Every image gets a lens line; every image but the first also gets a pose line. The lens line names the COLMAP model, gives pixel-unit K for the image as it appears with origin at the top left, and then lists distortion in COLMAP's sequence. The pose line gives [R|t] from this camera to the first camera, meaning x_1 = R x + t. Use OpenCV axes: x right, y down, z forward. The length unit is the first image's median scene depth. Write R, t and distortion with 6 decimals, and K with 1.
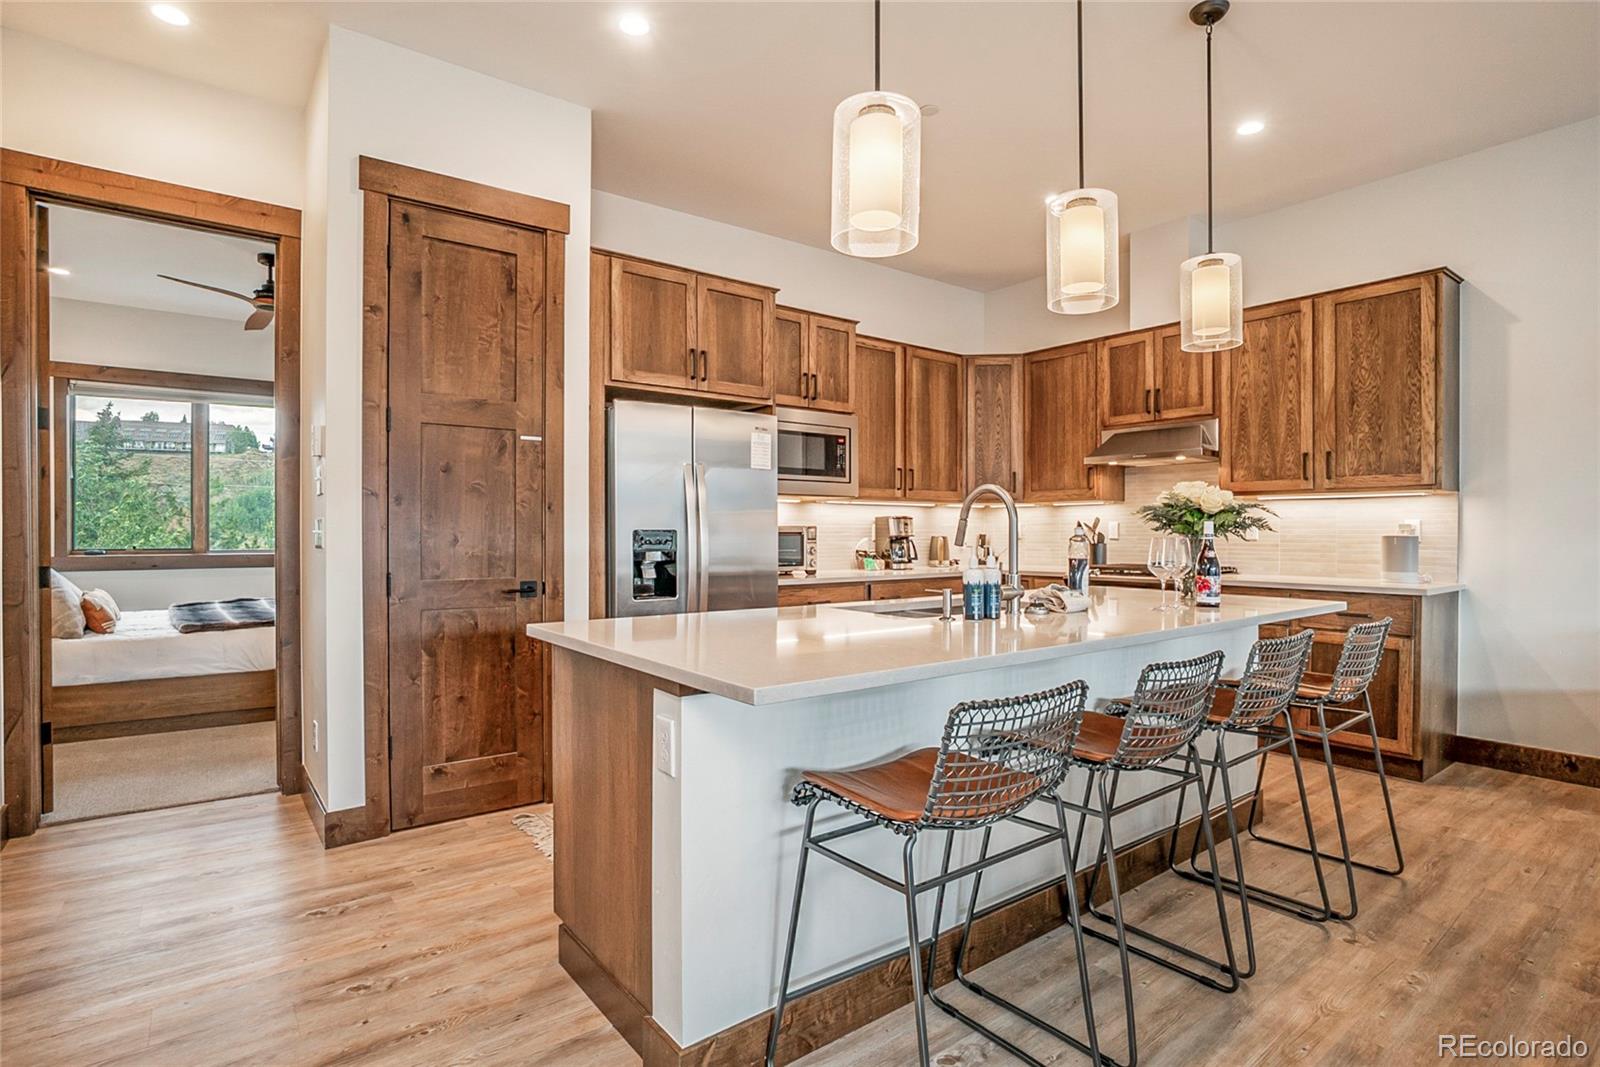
lens RADIAL K [[801.7, 0, 808.5], [0, 801.7, 538.5], [0, 0, 1]] dist [-0.026031, 0.001164]
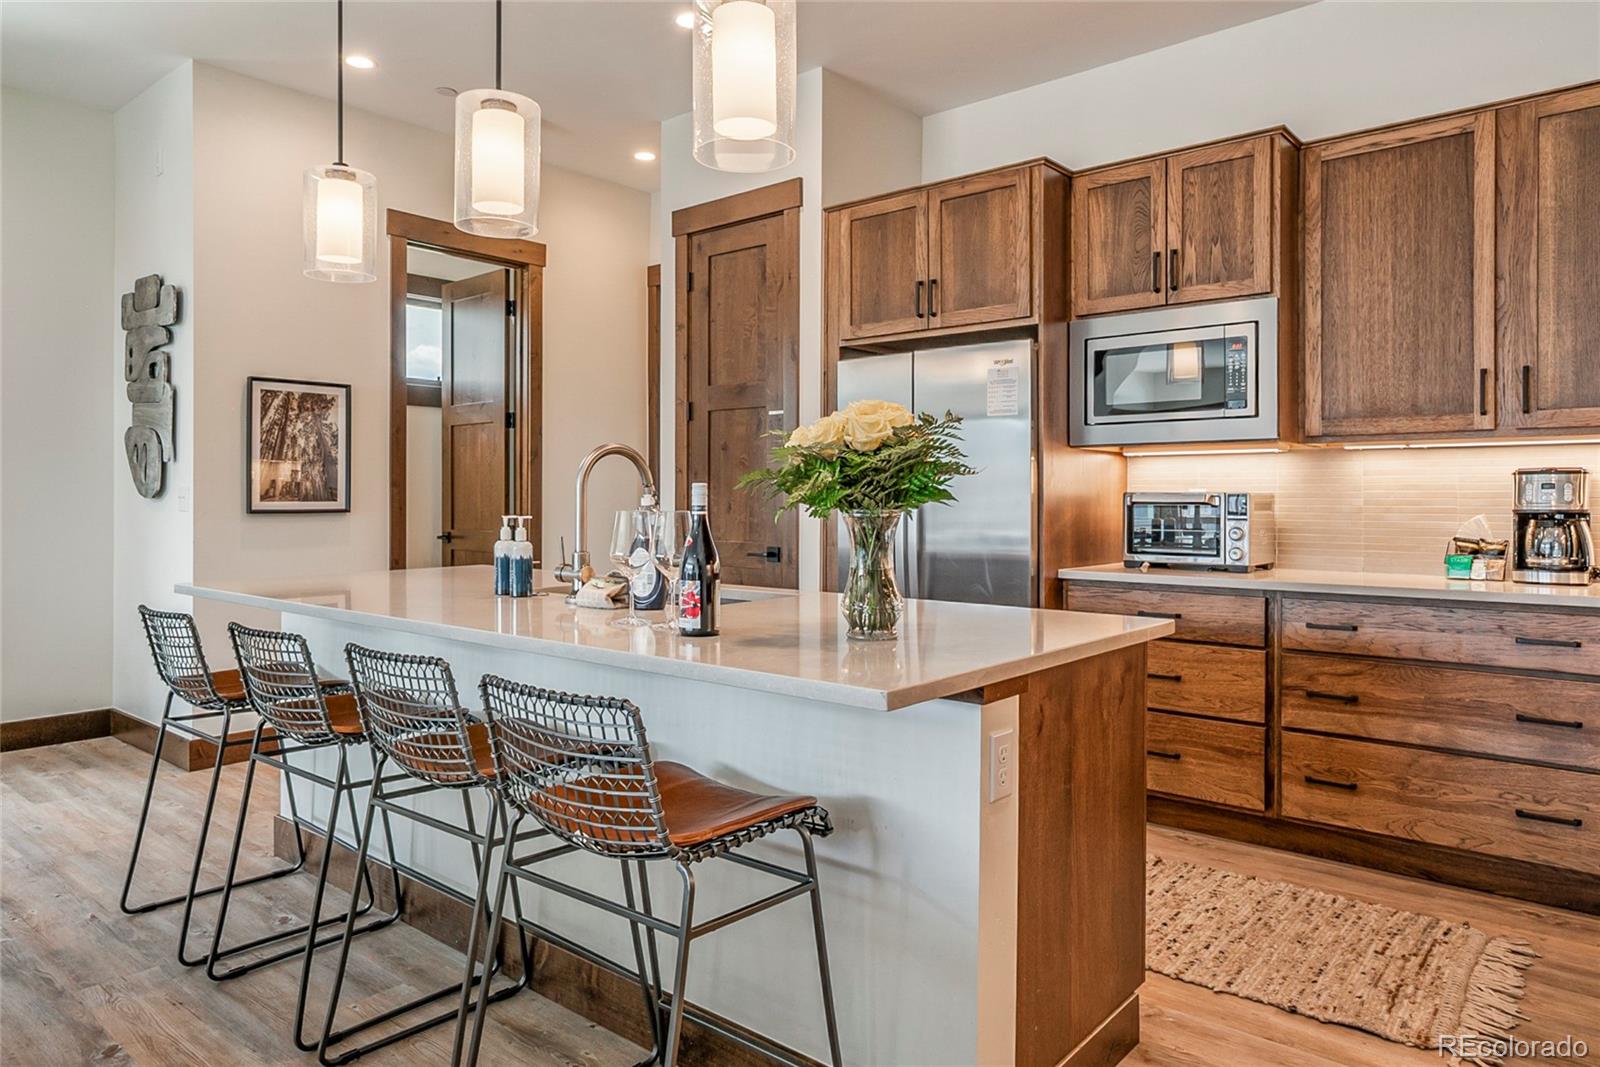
lens RADIAL K [[1048.2, 0, 803.2], [0, 1048.2, 494.9], [0, 0, 1]] dist [0.022498, 0.001417]
pose [[0.206480, -0.003857, -0.978443, 0.685522], [-0.009188, 0.999940, -0.005880, -0.005369], [0.978408, 0.010204, 0.206433, 0.501353]]
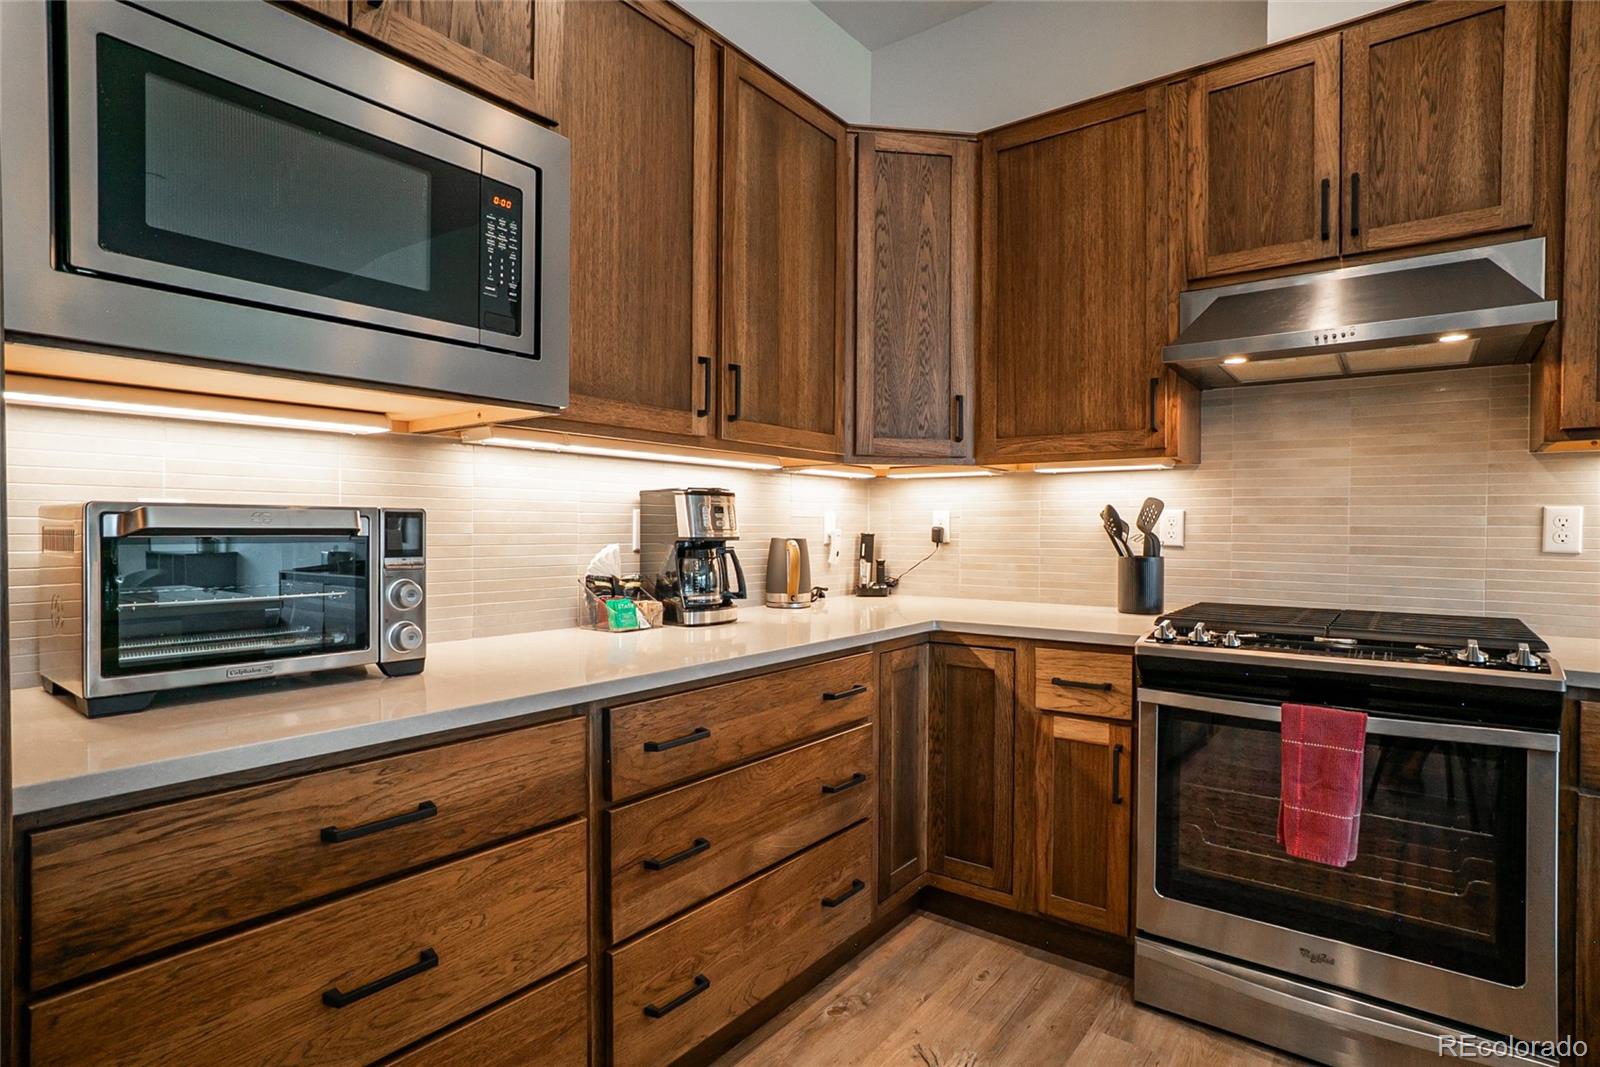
lens RADIAL K [[811.4, 0, 799.9], [0, 811.4, 540.0], [0, 0, 1]] dist [-0.048174, 0.023208]
pose [[0.968832, 0.001721, 0.247713, 0.067960], [-0.003521, 0.999971, 0.006822, -0.005988], [-0.247694, -0.007482, 0.968809, 0.662132]]
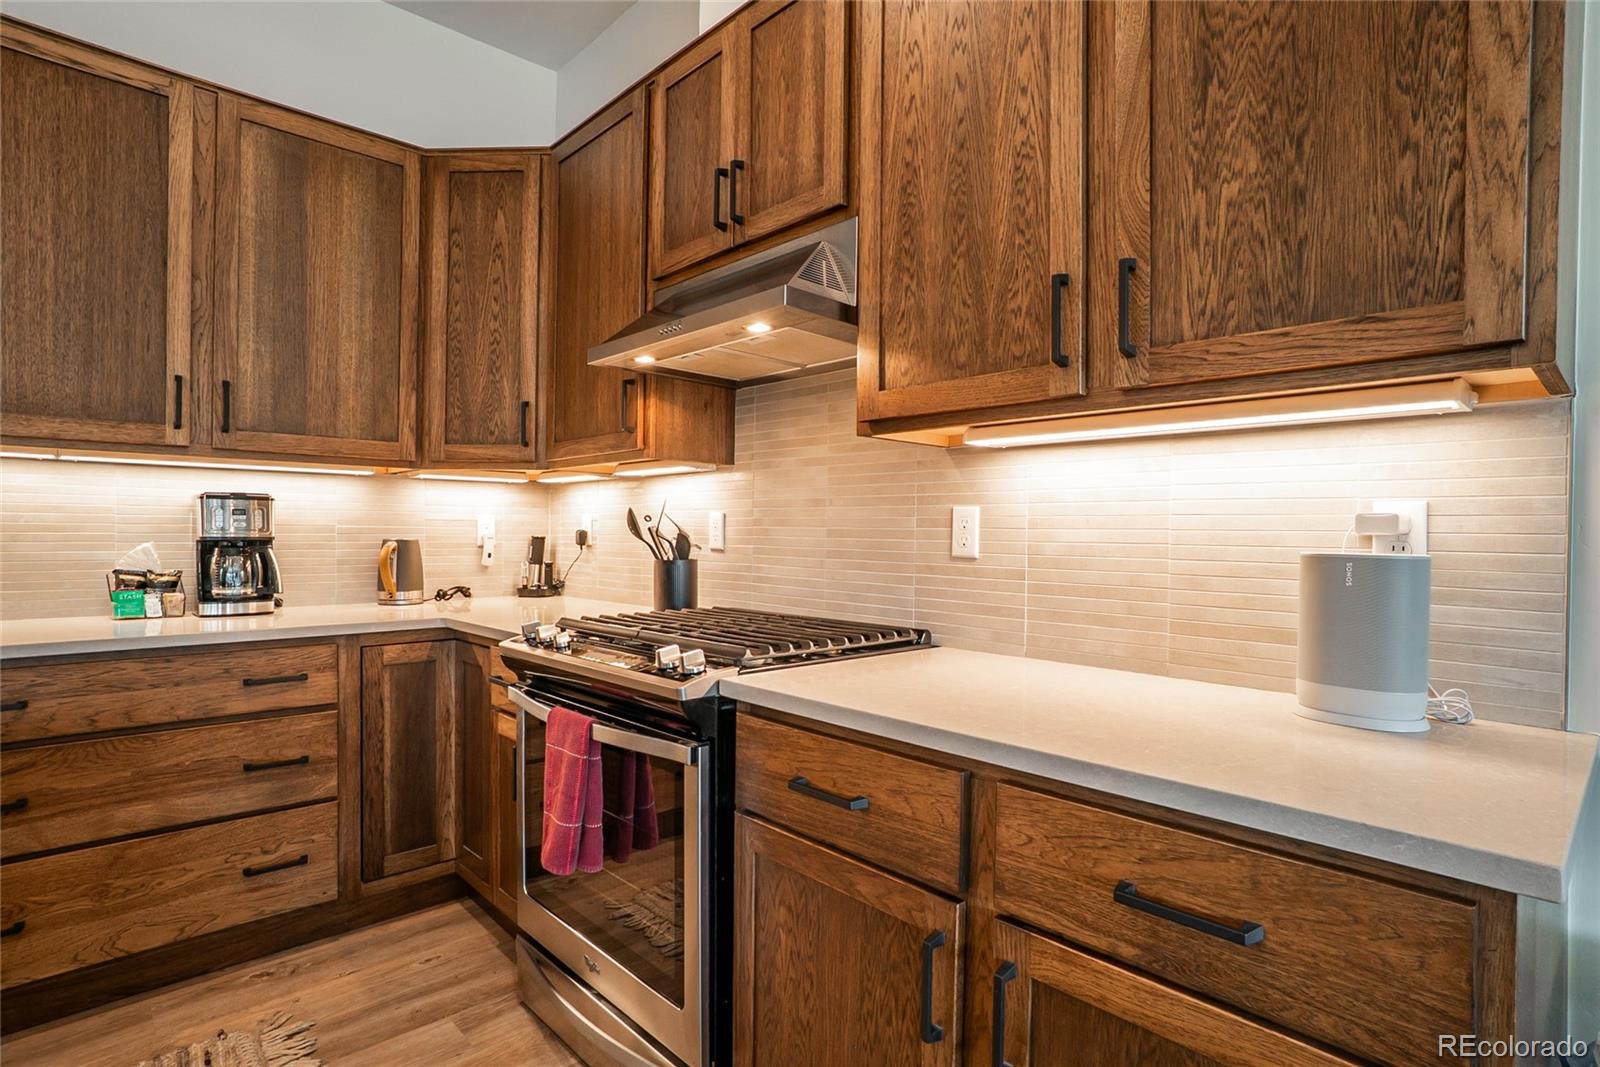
lens RADIAL K [[811.4, 0, 799.9], [0, 811.4, 540.0], [0, 0, 1]] dist [-0.048174, 0.023208]
pose [[0.995815, 0.009574, 0.090891, 0.421614], [-0.009525, 0.999954, -0.000977, -0.005196], [-0.090896, 0.000107, 0.995860, 0.593357]]
